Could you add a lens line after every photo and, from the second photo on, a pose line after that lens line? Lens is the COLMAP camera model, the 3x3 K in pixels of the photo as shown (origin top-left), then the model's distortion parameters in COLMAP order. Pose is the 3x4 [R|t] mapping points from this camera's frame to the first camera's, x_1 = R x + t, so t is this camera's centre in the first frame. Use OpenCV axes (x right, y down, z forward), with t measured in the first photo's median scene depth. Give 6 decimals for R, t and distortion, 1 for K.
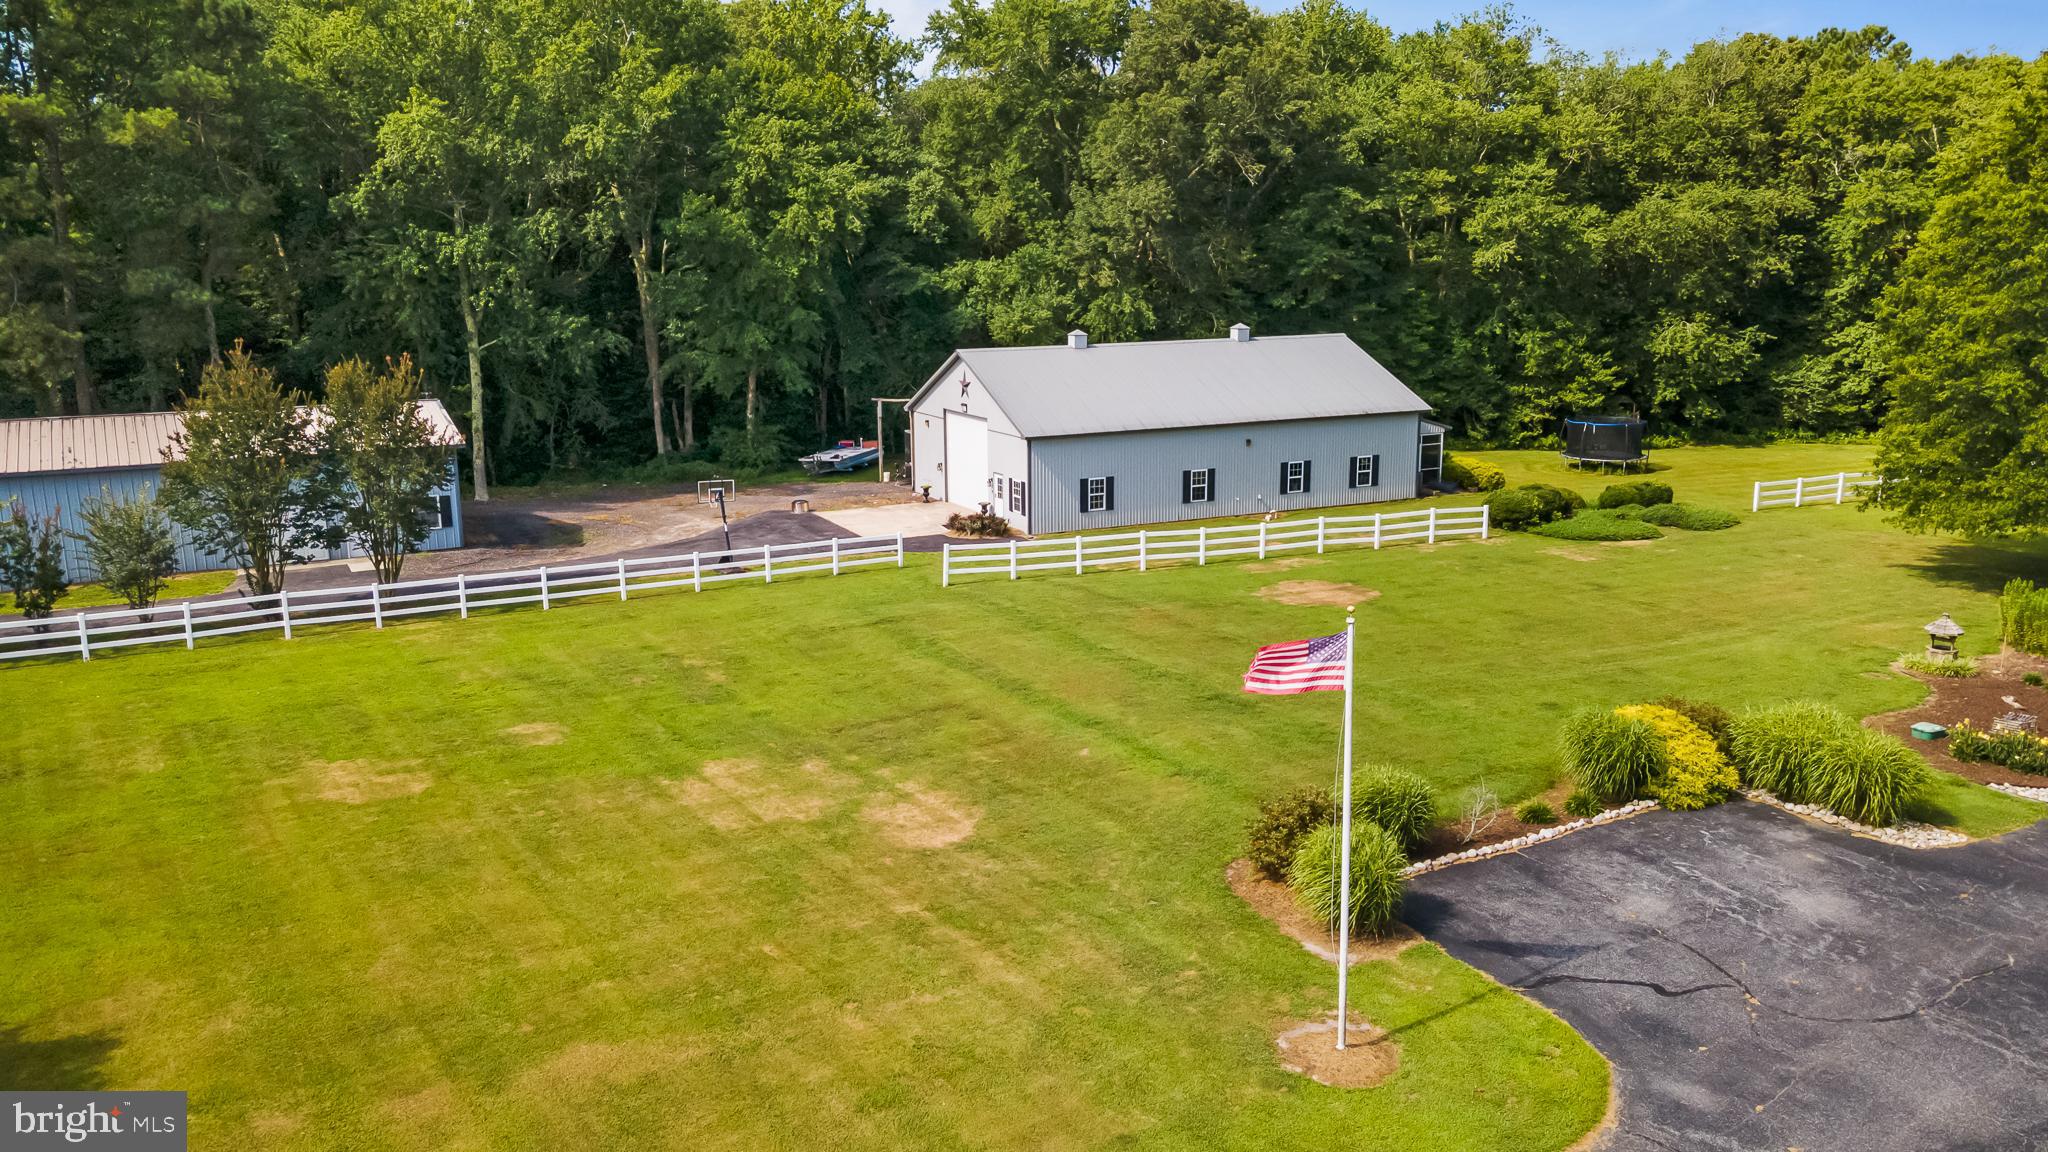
lens RADIAL K [[1520.7, 0, 1024.0], [0, 1520.7, 576.0], [0, 0, 1]] dist [0.029277, 0.006762]
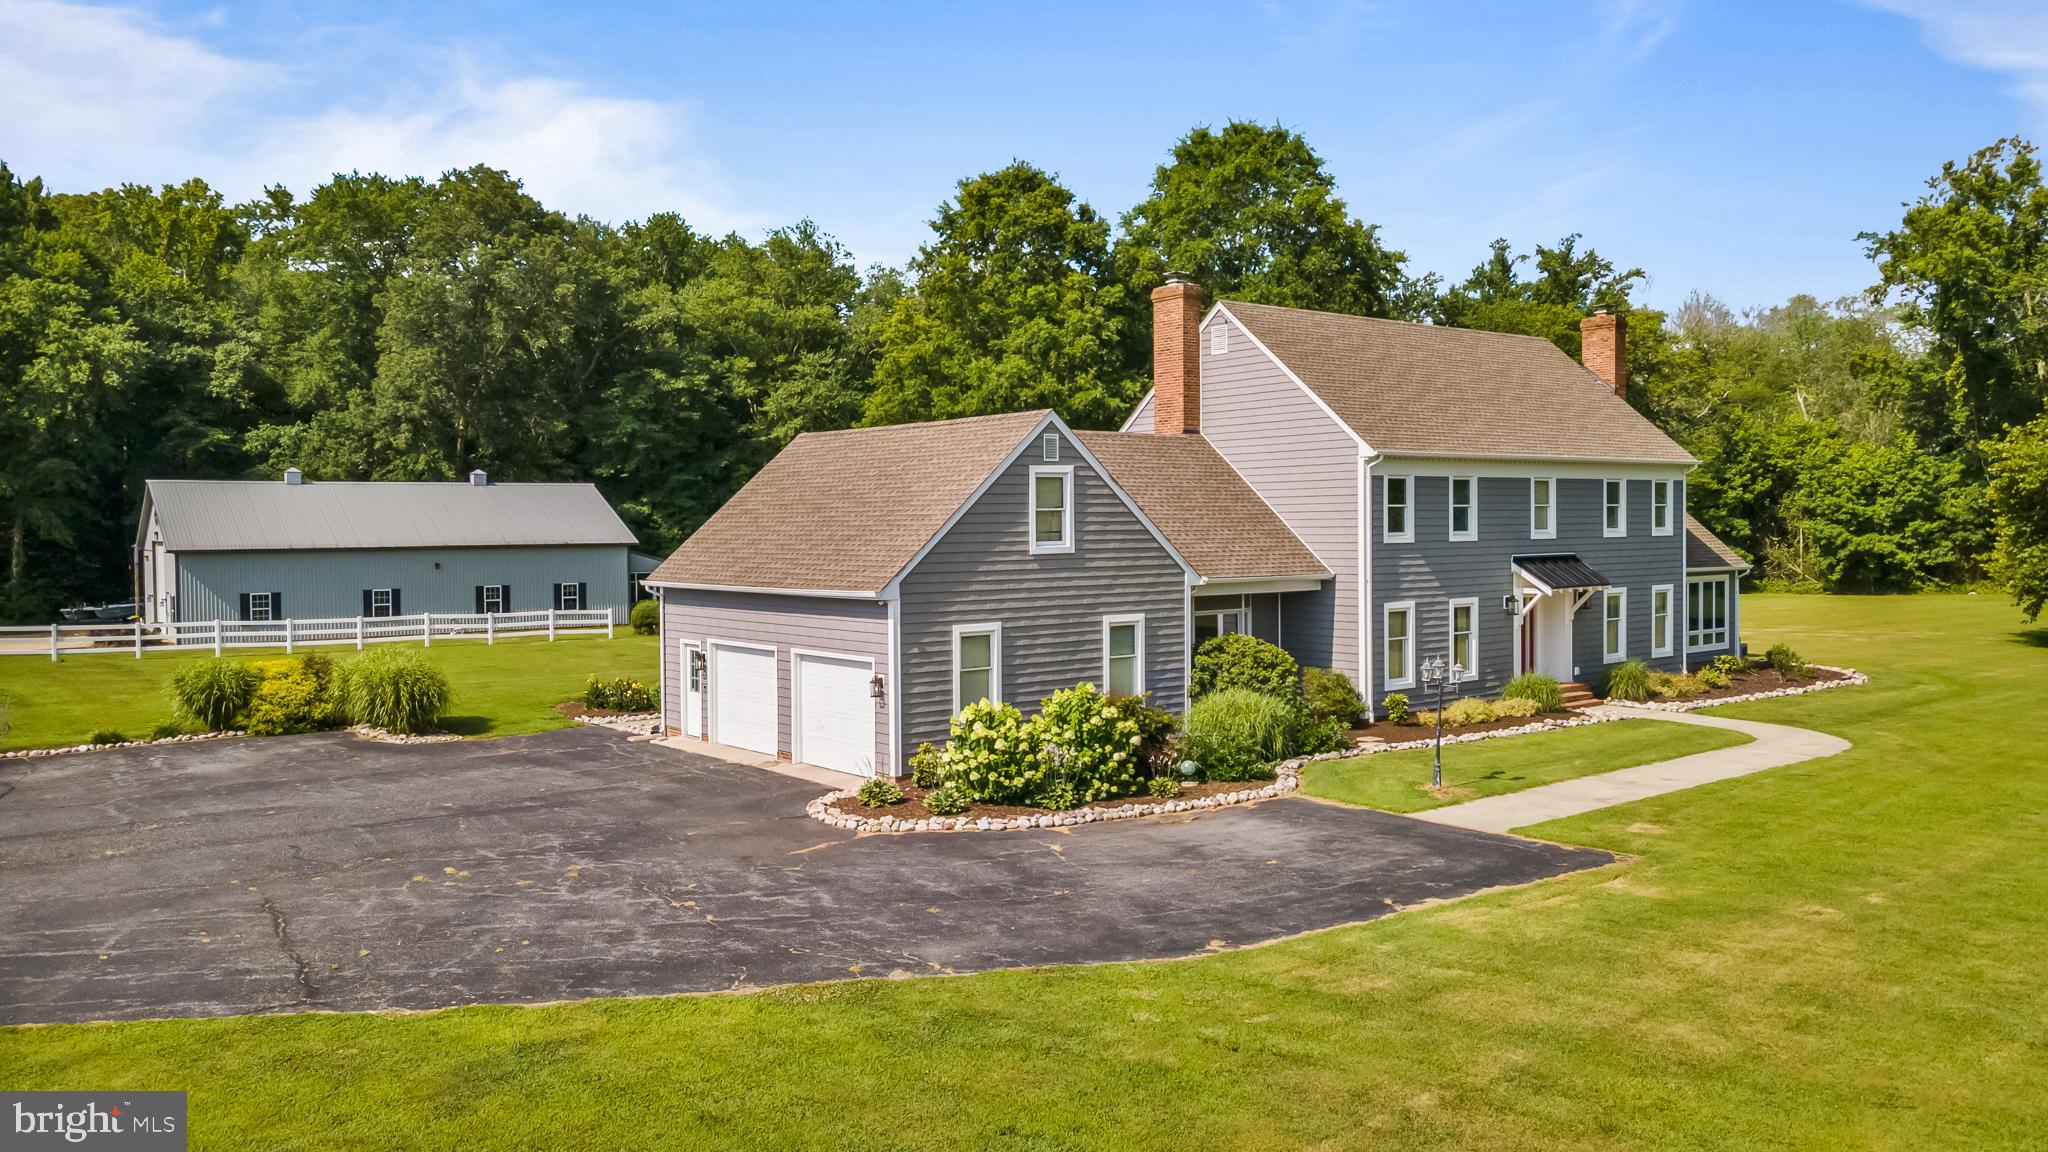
lens RADIAL K [[1497.5, 0, 1024.0], [0, 1497.5, 576.0], [0, 0, 1]] dist [0.022462, 0.051238]
pose [[0.985768, -0.004083, 0.168060, 0.330315], [0.033052, 0.984900, -0.169940, 0.100300], [-0.164828, 0.173076, 0.971018, -0.092193]]
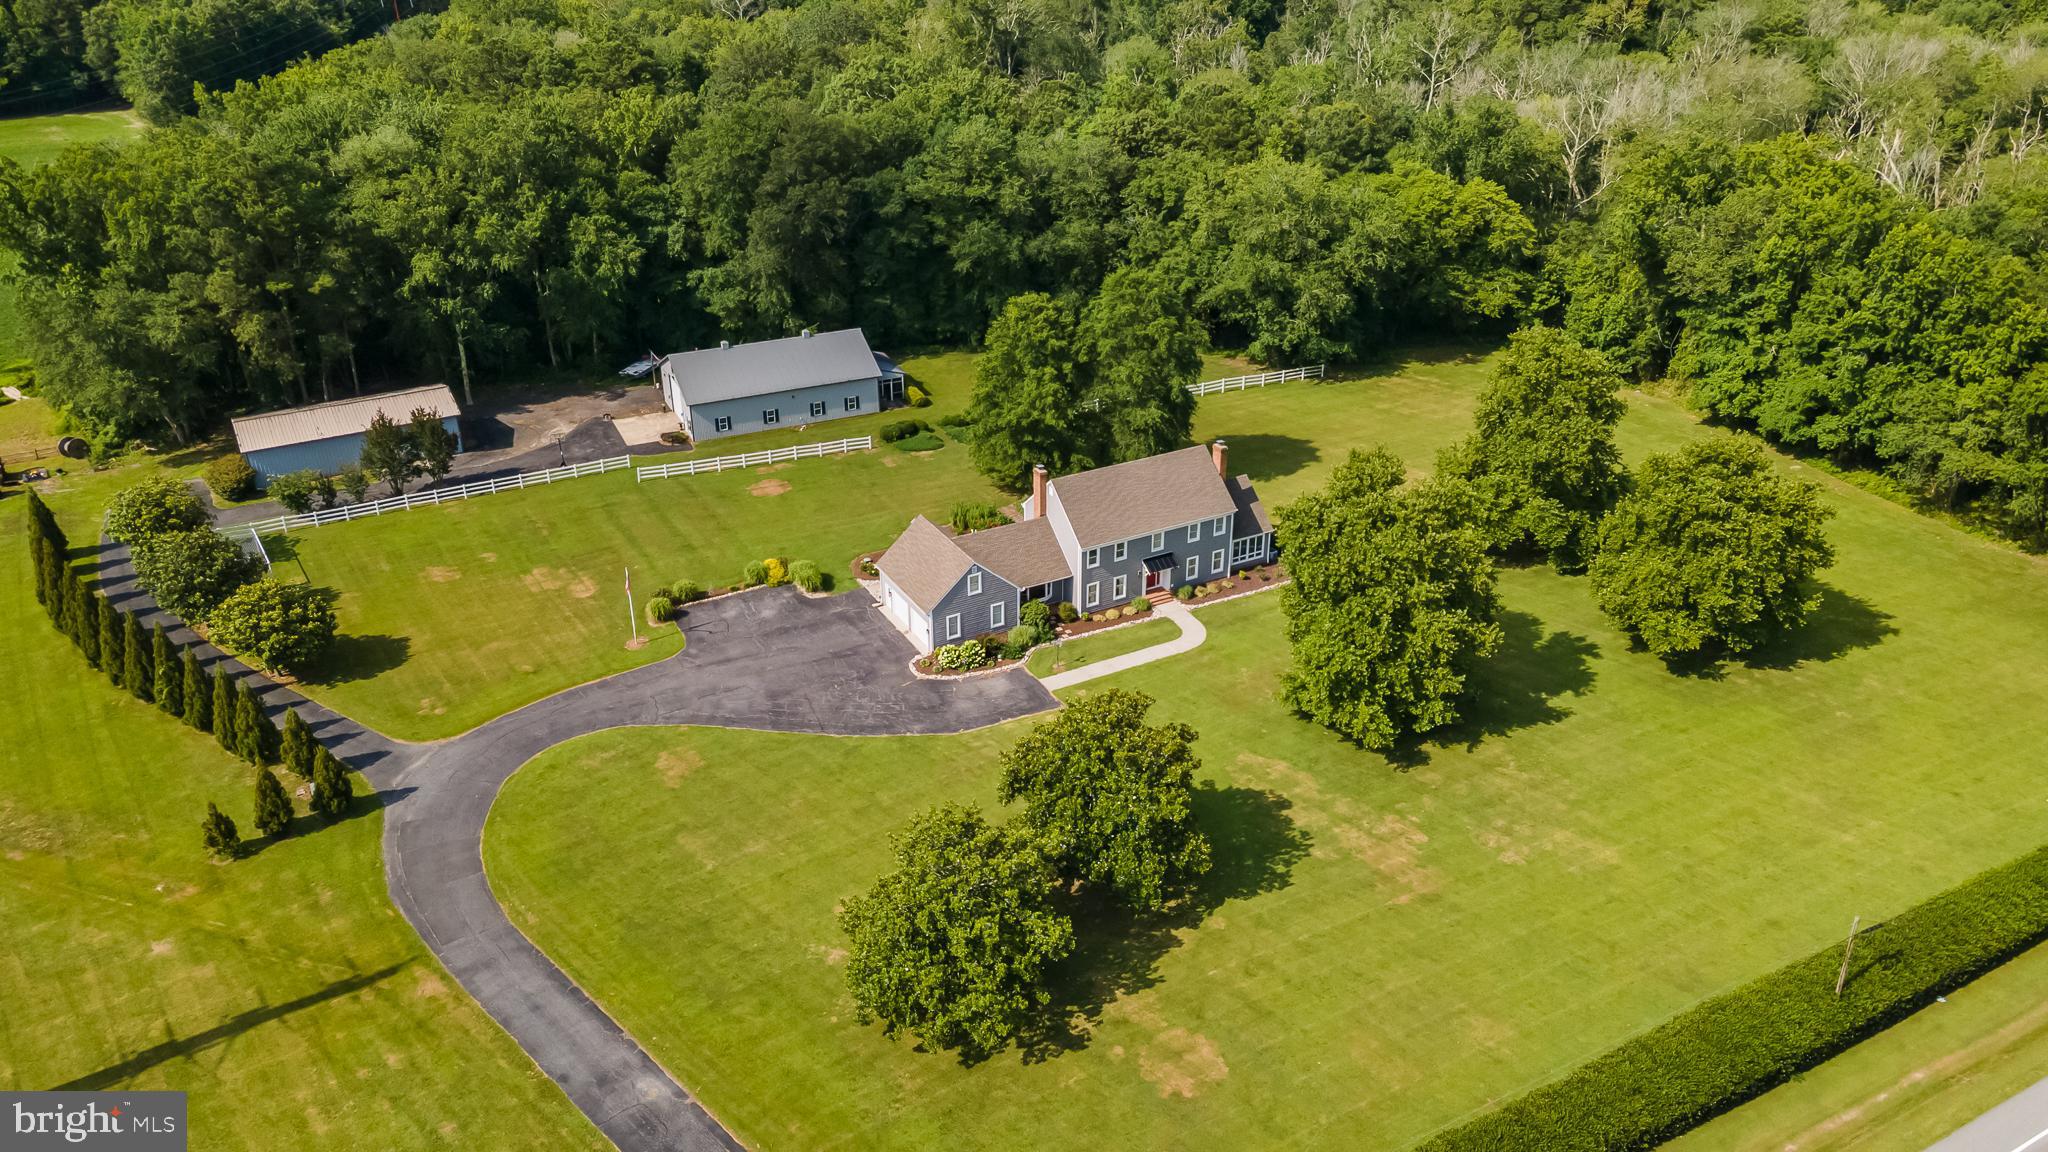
lens RADIAL K [[1520.7, 0, 1024.0], [0, 1520.7, 576.0], [0, 0, 1]] dist [0.029277, 0.006762]
pose [[0.999881, 0.007640, -0.013399, 0.469785], [-0.003897, 0.965664, 0.259763, -0.377231], [0.014924, -0.259680, 0.965579, -1.169765]]
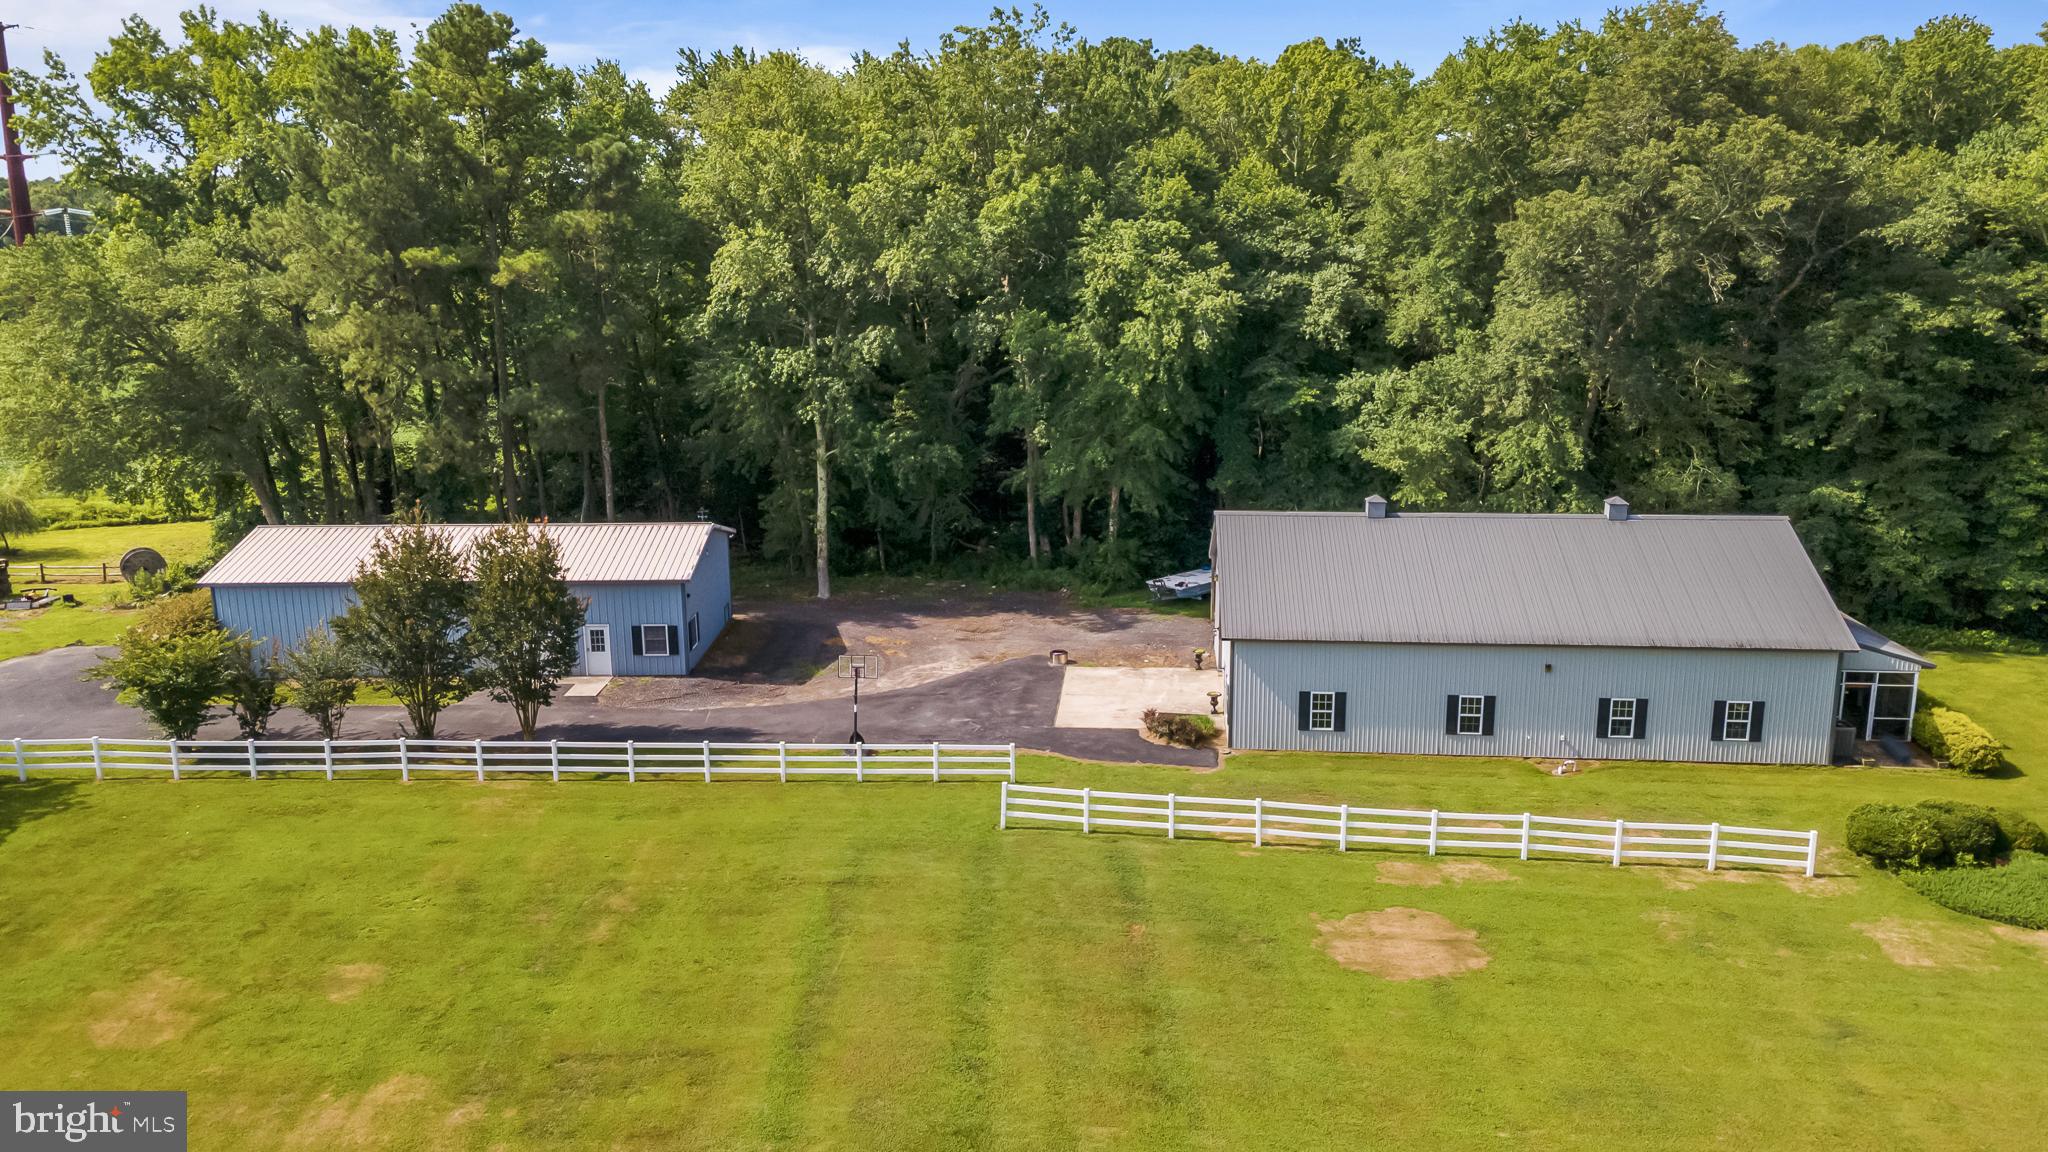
lens RADIAL K [[1534.5, 0, 988.2], [0, 1534.5, 567.6], [0, 0, 1]] dist [0.029080, 0.010942]
pose [[0.855870, 0.115696, -0.504084, 0.256071], [-0.106580, 0.993193, 0.046996, -0.126637], [0.506090, 0.013503, 0.862375, 0.152320]]
